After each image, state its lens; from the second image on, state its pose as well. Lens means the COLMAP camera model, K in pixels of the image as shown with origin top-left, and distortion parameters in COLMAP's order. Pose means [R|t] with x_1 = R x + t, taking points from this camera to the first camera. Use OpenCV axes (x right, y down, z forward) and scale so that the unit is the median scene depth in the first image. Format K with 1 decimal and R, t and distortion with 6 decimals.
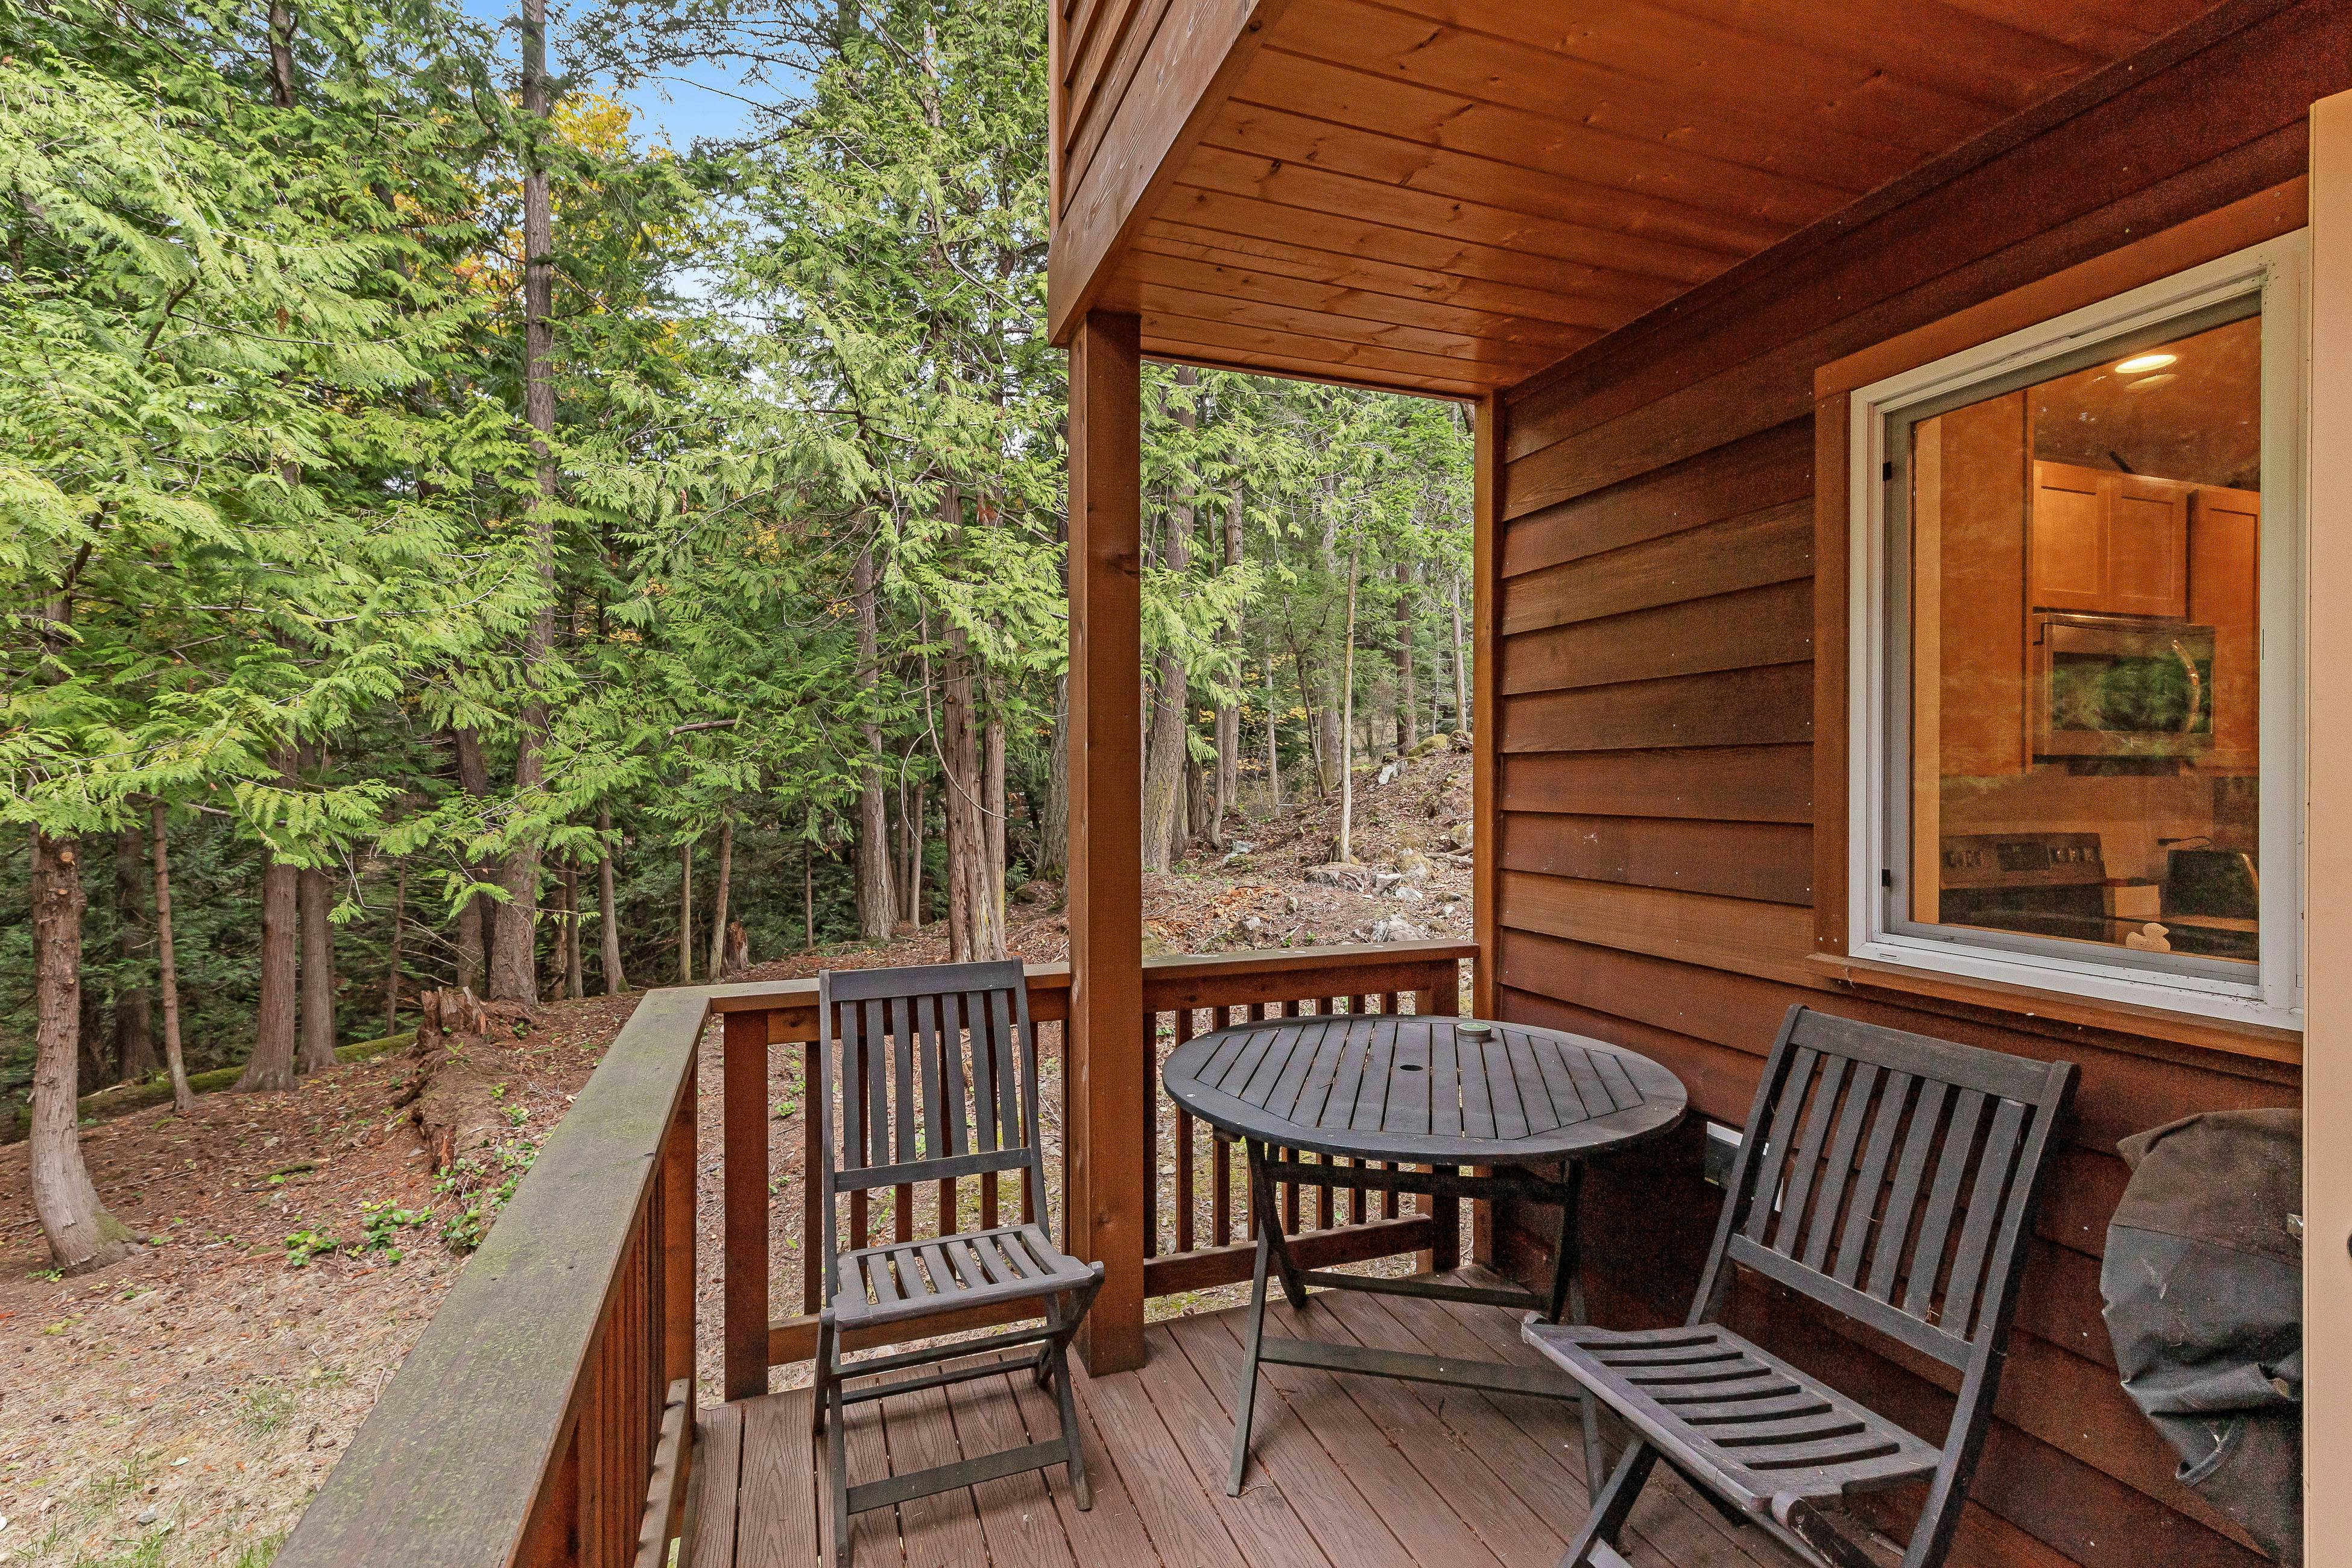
lens RADIAL K [[1097.2, 0, 1172.1], [0, 1097.2, 787.6], [0, 0, 1]] dist [0.009470, 0.000193]
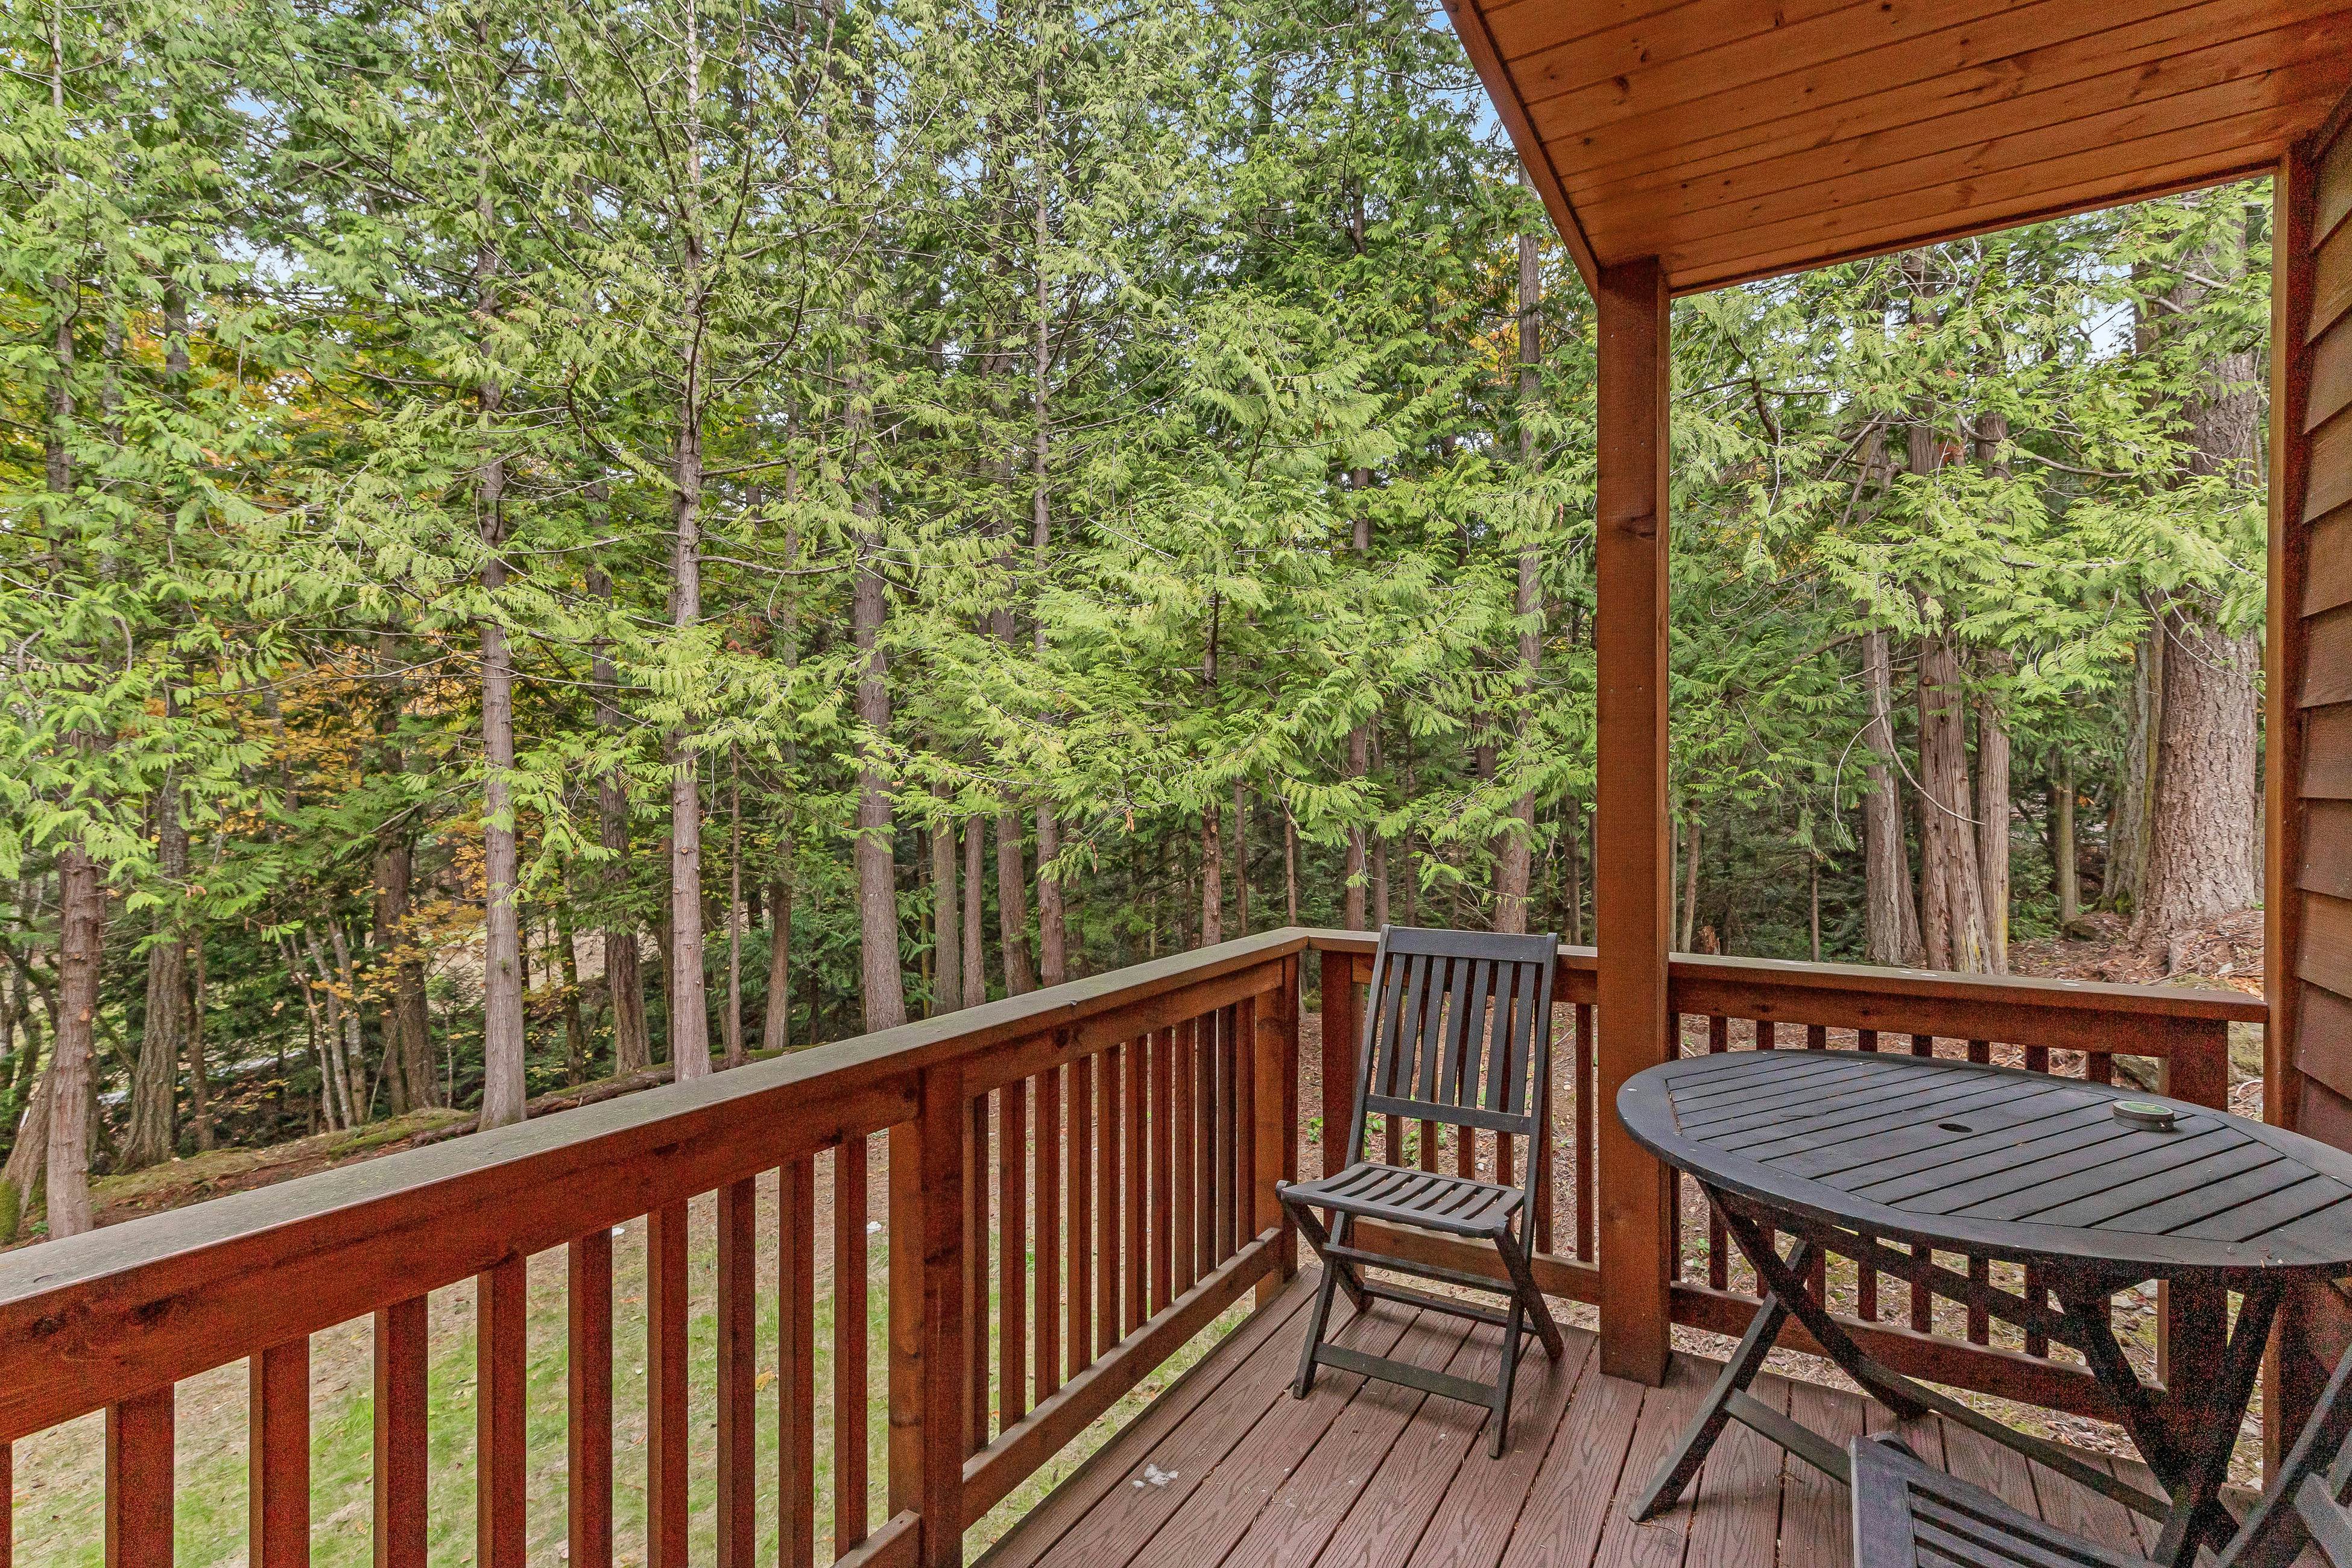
lens RADIAL K [[1097.2, 0, 1172.1], [0, 1097.2, 787.6], [0, 0, 1]] dist [0.009470, 0.000193]
pose [[0.639421, 0.007853, -0.768817, 0.111711], [-0.009924, 0.999949, 0.001960, 0.006002], [0.768793, 0.006376, 0.639466, 0.024292]]
